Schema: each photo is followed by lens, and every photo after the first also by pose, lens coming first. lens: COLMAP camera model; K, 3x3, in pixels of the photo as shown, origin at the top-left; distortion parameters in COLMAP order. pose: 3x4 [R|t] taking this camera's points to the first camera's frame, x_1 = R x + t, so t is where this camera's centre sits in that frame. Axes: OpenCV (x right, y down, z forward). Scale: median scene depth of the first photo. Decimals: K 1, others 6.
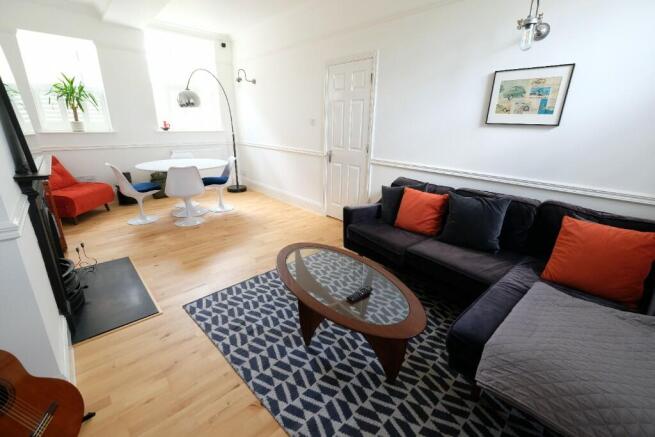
lens RADIAL K [[285.5, 0, 326.1], [0, 285.5, 215.8], [0, 0, 1]] dist [-0.002123, 0.000612]
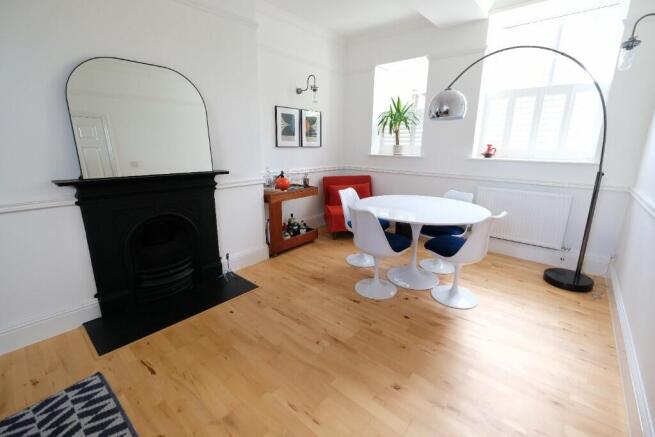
lens RADIAL K [[285.5, 0, 326.2], [0, 285.5, 213.3], [0, 0, 1]] dist [-0.002123, 0.000612]
pose [[0.115408, 0.219519, -0.968758, 0.113319], [-0.316001, 0.932721, 0.173708, -0.213365], [0.941713, 0.286081, 0.177012, 0.688689]]
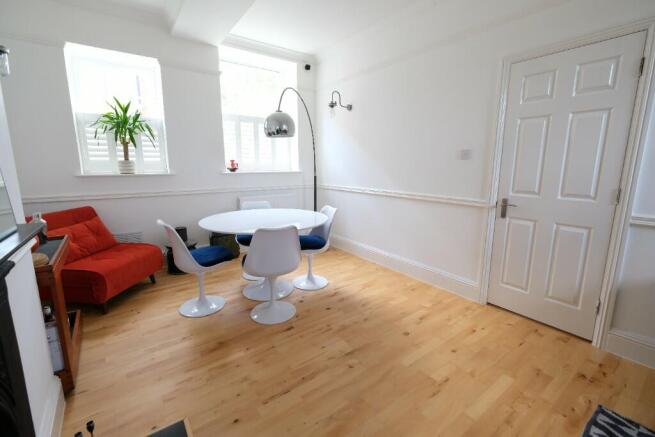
lens RADIAL K [[285.5, 0, 325.0], [0, 285.5, 215.3], [0, 0, 1]] dist [-0.002123, 0.000612]
pose [[0.993657, 0.002555, -0.112424, -0.283372], [-0.018354, 0.990020, -0.139725, -0.098153], [0.110945, 0.140902, 0.983787, 0.355145]]
